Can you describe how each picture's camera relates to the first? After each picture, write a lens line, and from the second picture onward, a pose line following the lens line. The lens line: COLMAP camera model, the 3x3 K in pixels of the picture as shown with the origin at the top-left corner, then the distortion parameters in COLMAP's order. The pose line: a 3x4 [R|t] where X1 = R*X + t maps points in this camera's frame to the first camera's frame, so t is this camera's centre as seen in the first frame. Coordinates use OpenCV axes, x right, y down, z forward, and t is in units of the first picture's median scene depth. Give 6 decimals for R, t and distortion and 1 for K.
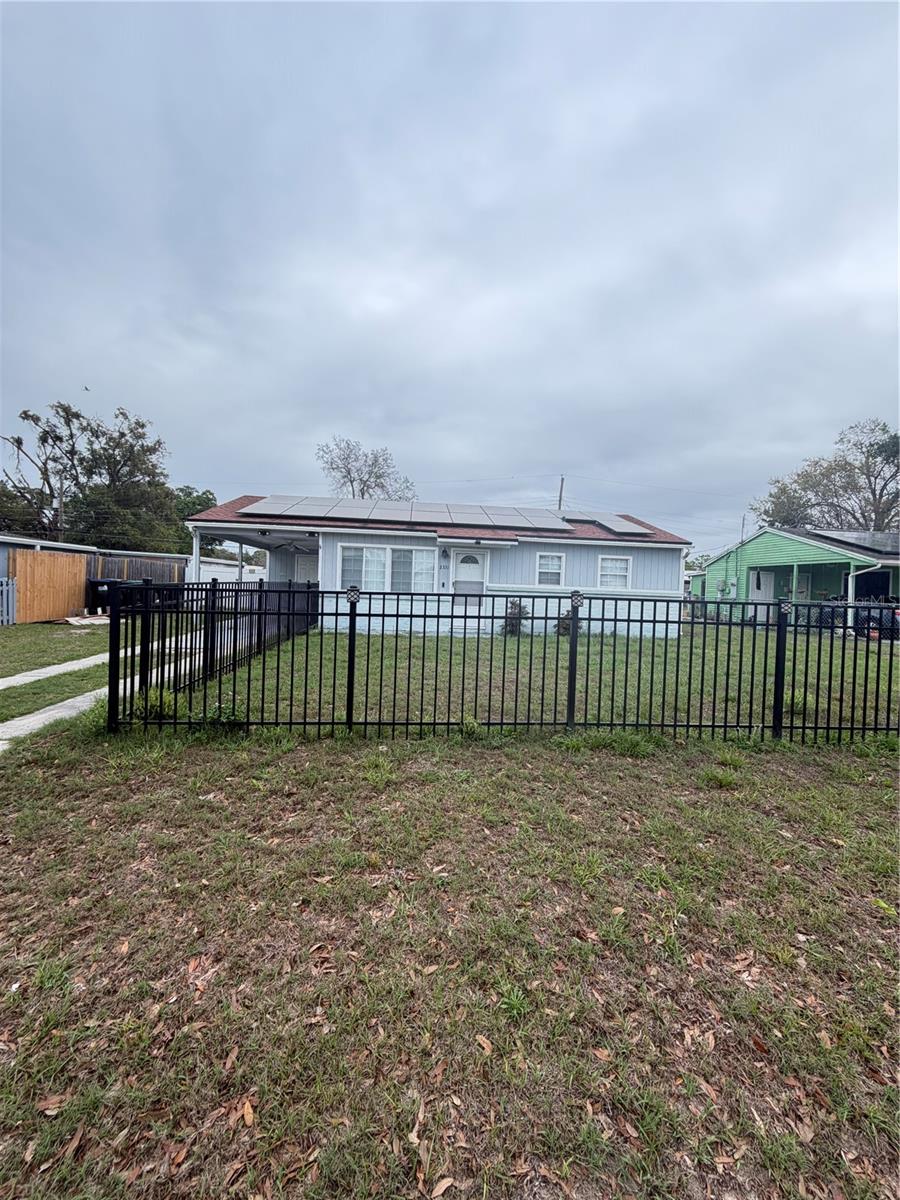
lens RADIAL K [[479.7, 0, 450.0], [0, 479.7, 600.0], [0, 0, 1]] dist [-0.000514, 0.000439]
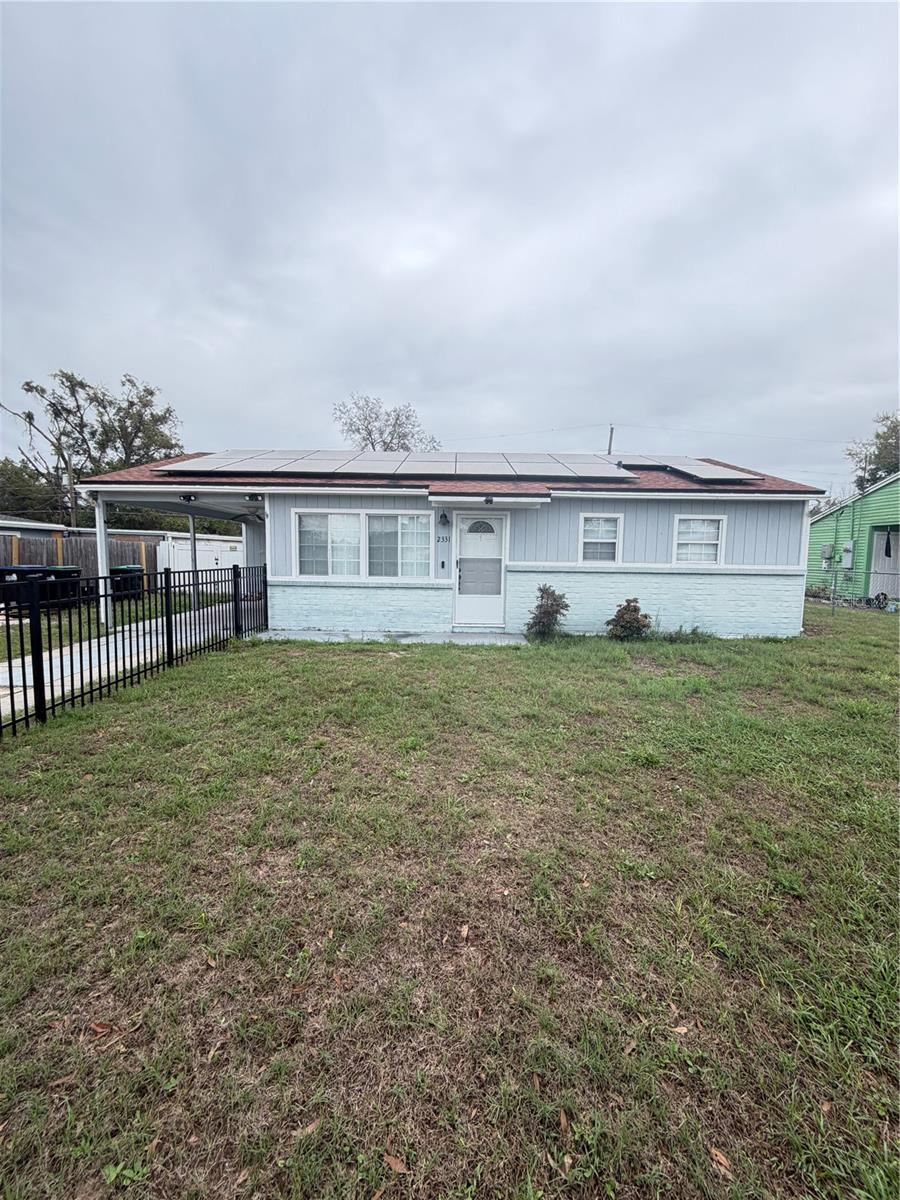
lens RADIAL K [[479.7, 0, 450.0], [0, 479.7, 600.0], [0, 0, 1]] dist [-0.000514, 0.000439]
pose [[0.995800, -0.015057, -0.090304, 0.035555], [0.020831, 0.997775, 0.063337, -0.014936], [0.089149, -0.064953, 0.993898, 0.187843]]
